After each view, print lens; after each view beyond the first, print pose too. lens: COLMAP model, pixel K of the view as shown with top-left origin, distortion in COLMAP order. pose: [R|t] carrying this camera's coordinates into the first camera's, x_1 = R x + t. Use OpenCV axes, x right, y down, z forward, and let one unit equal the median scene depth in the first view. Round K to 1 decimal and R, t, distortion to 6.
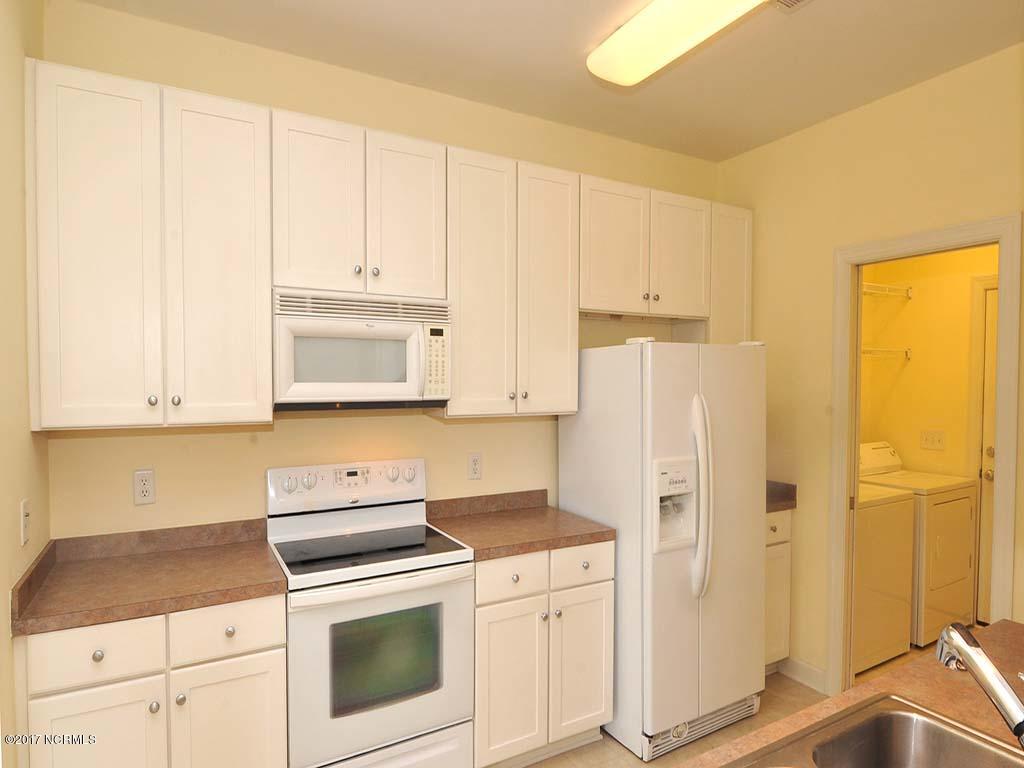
lens RADIAL K [[610.2, 0, 521.5], [0, 610.2, 389.4], [0, 0, 1]] dist [-0.016457, -0.001346]
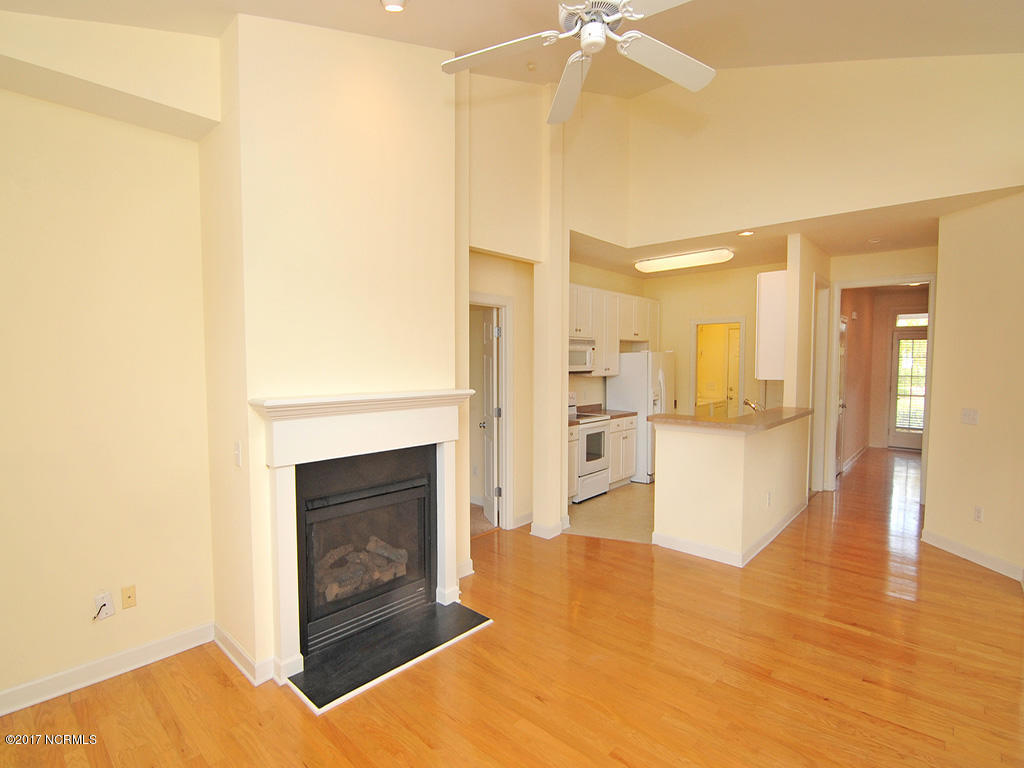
lens RADIAL K [[503.2, 0, 512.7], [0, 503.2, 387.9], [0, 0, 1]] dist [-0.013038, -0.000268]
pose [[0.953453, -0.020440, 0.300849, -1.045062], [0.010546, 0.999350, 0.034475, 0.010281], [-0.301358, -0.029697, 0.953048, -1.069824]]
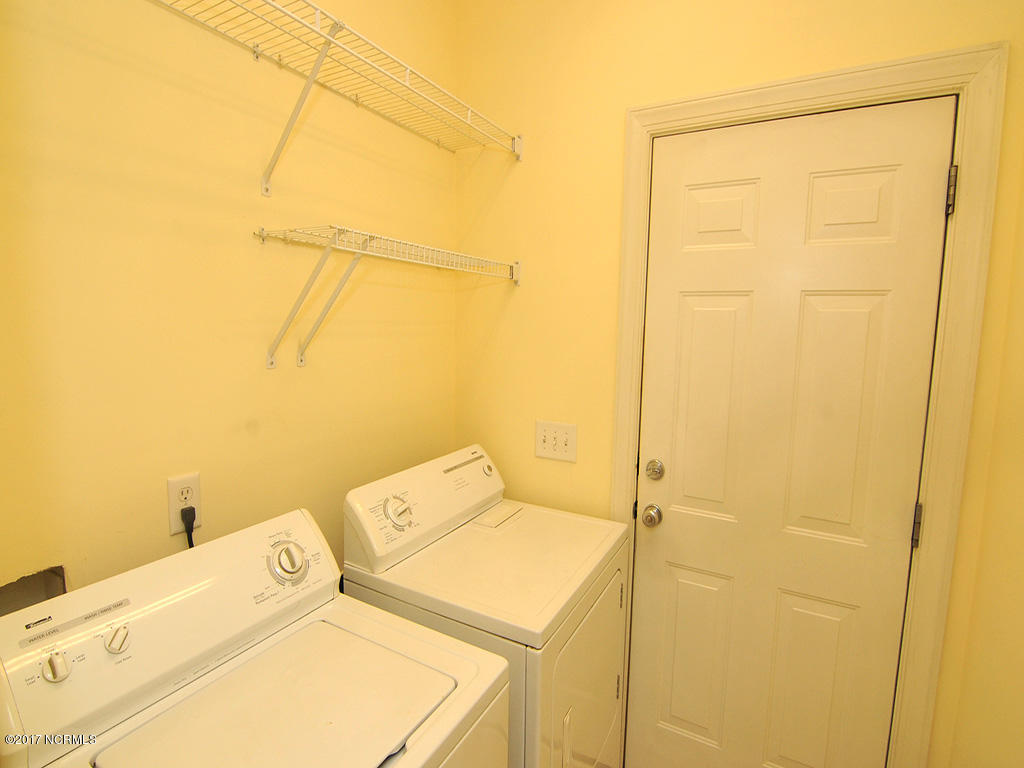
lens RADIAL K [[503.2, 0, 512.7], [0, 503.2, 379.9], [0, 0, 1]] dist [-0.013038, -0.000268]
pose [[0.856403, -0.047862, 0.514085, 0.547435], [-0.001092, 0.995524, 0.094502, -0.011856], [-0.516307, -0.081493, 0.852517, 0.835340]]
